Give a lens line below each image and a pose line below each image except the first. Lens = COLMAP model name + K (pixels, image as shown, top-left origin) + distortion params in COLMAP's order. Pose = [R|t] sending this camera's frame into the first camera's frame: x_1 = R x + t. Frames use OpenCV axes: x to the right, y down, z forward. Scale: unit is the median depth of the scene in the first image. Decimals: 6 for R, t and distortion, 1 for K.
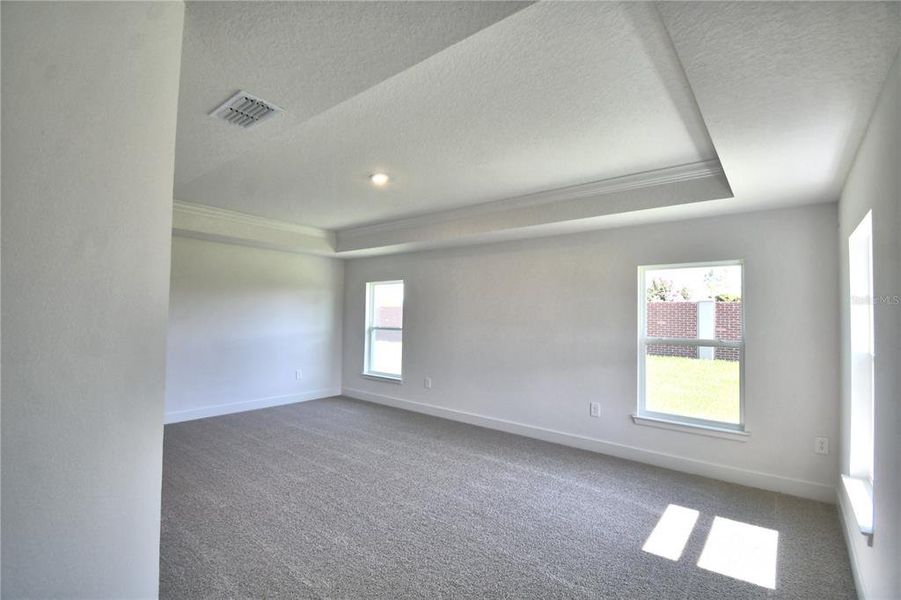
lens RADIAL K [[406.0, 0, 450.5], [0, 406.0, 300.0], [0, 0, 1]] dist [0.010377, -0.022146]
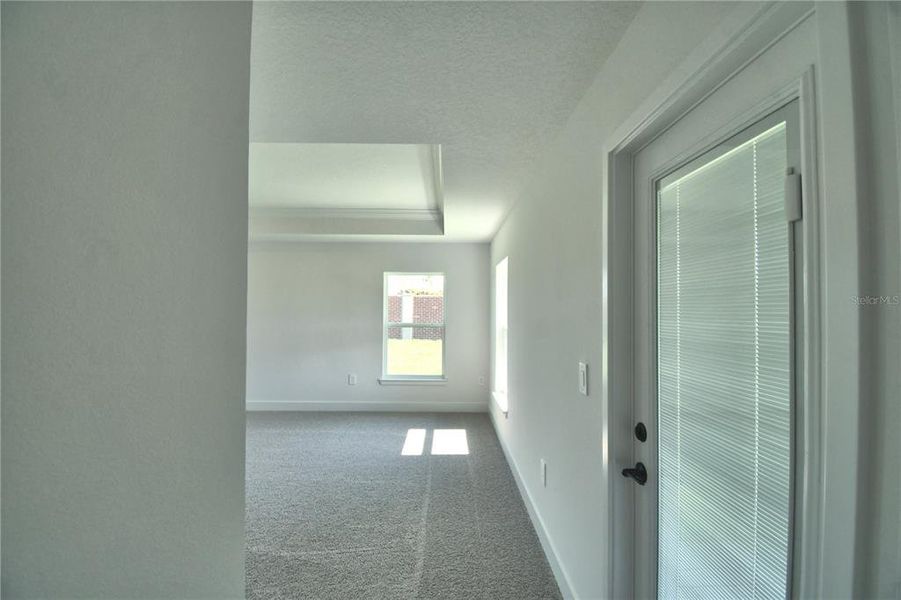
lens RADIAL K [[395.2, 0, 447.1], [0, 395.2, 300.9], [0, 0, 1]] dist [0.002499, -0.019371]
pose [[0.769041, 0.004011, 0.639187, -0.304369], [-0.021144, 0.999593, 0.019168, -0.019989], [-0.638850, -0.028256, 0.768812, -0.232885]]
